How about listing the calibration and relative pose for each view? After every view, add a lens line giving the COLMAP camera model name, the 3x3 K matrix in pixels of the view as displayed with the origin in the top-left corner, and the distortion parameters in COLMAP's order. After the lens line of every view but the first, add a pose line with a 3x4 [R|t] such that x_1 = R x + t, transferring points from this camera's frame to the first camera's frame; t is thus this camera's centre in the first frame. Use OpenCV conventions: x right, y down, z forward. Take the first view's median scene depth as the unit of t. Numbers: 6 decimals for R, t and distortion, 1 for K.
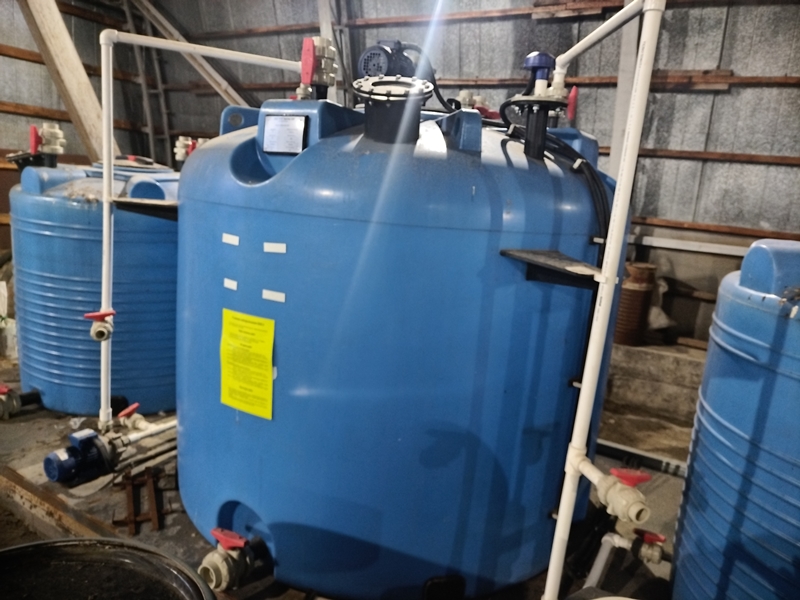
lens RADIAL K [[603.1, 0, 397.8], [0, 603.1, 300.1], [0, 0, 1]] dist [-0.053877, -0.005519]
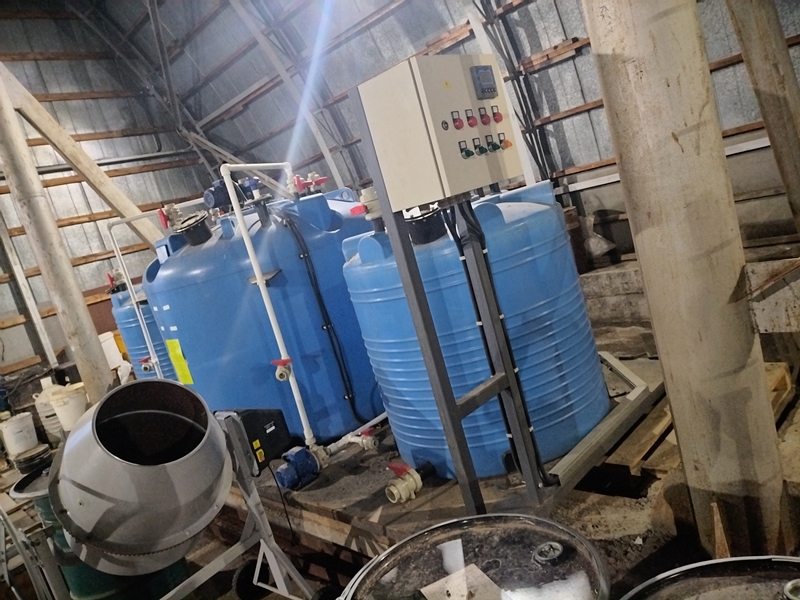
lens RADIAL K [[603.1, 0, 402.4], [0, 603.1, 300.7], [0, 0, 1]] dist [-0.053877, -0.005519]
pose [[0.903318, -0.284406, -0.321138, 0.453652], [0.285217, 0.957378, -0.045593, 0.082437], [0.320417, -0.050409, 0.945934, -0.292423]]
